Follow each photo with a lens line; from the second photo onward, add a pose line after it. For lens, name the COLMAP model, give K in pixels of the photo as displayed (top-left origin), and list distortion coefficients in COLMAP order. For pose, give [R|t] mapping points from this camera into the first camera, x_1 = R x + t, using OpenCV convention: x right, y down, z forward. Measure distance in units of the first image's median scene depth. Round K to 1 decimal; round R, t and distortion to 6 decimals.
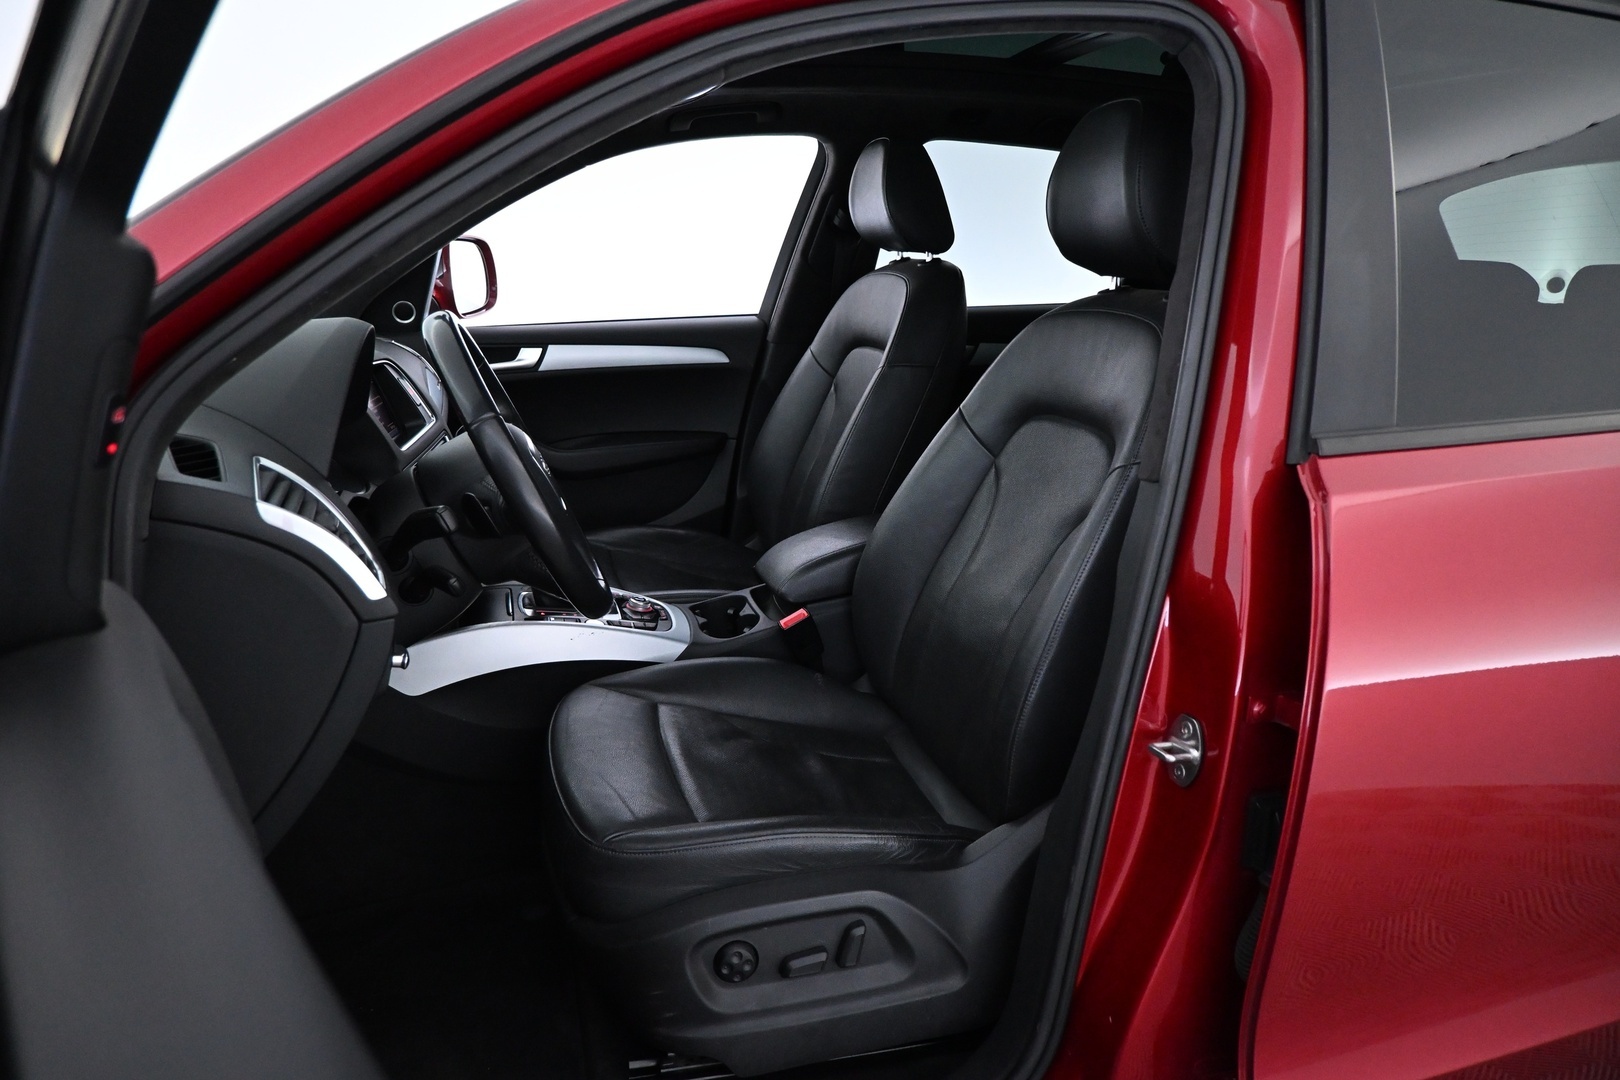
lens RADIAL K [[1094.3, 0, 812.6], [0, 1094.3, 543.4], [0, 0, 1]] dist [-0.001766, -0.000101]
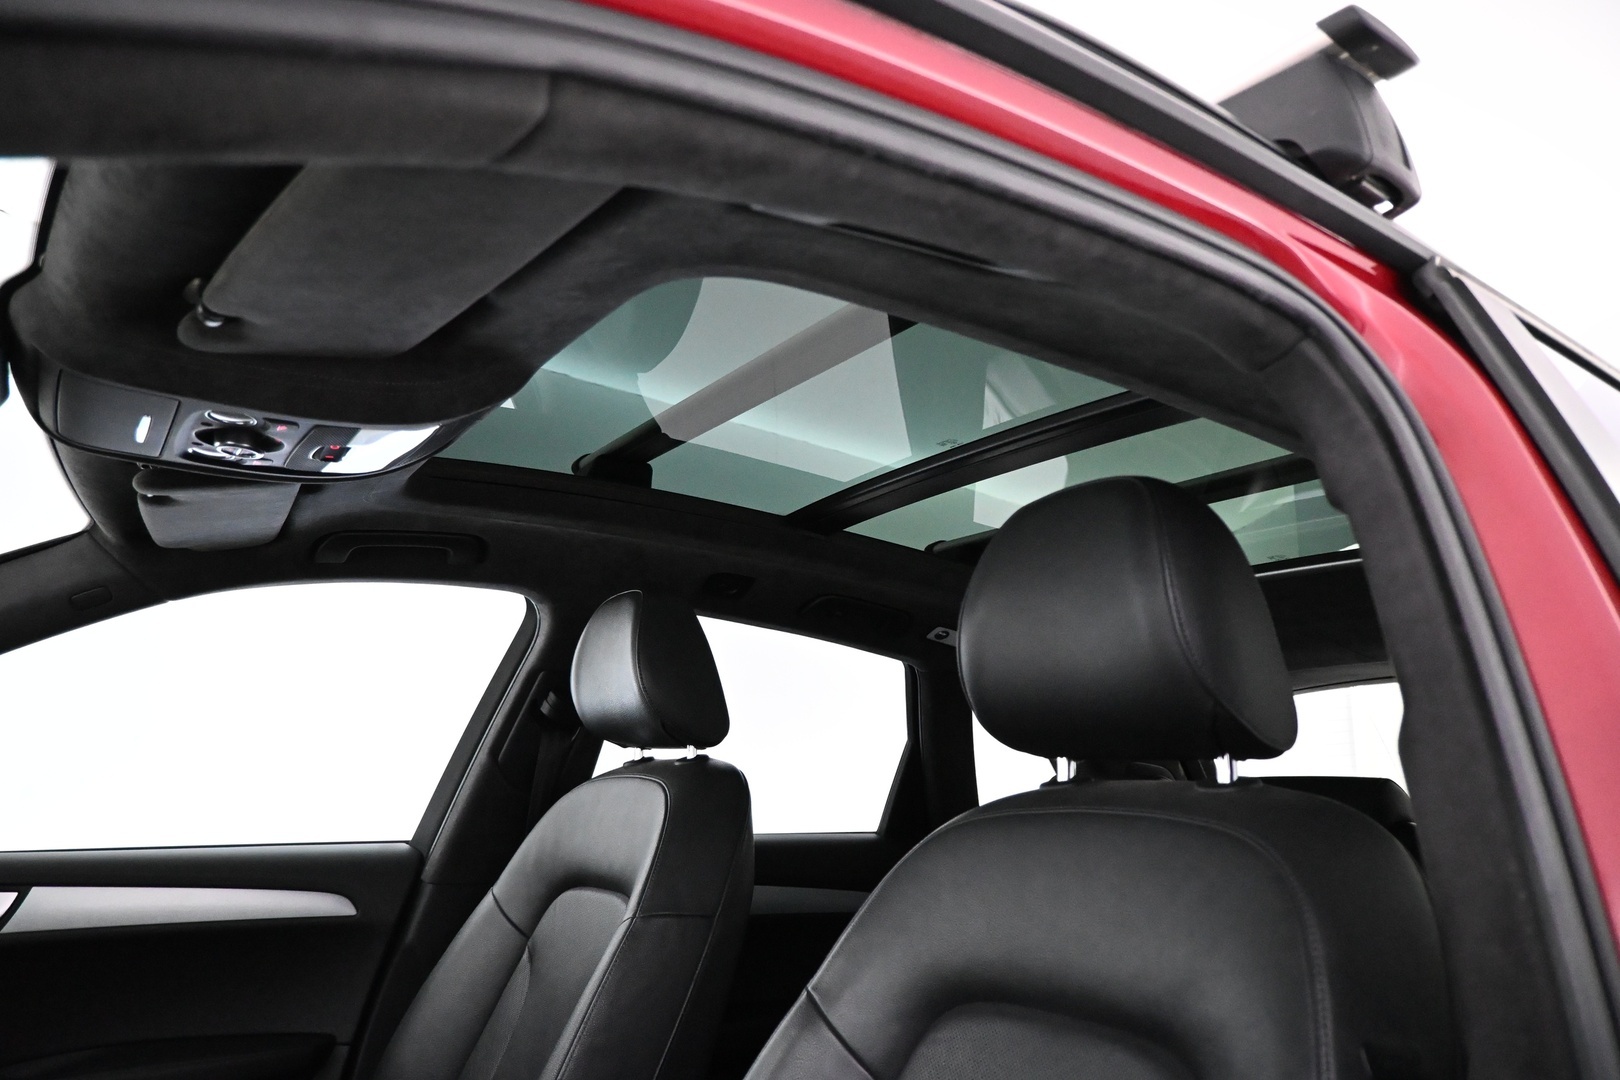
lens RADIAL K [[1094.3, 0, 818.9], [0, 1094.3, 537.3], [0, 0, 1]] dist [-0.001766, -0.000101]
pose [[0.950794, 0.093264, 0.295452, -0.030583], [0.058741, 0.882055, -0.467470, -0.049156], [-0.304203, 0.461823, 0.833175, 0.305844]]
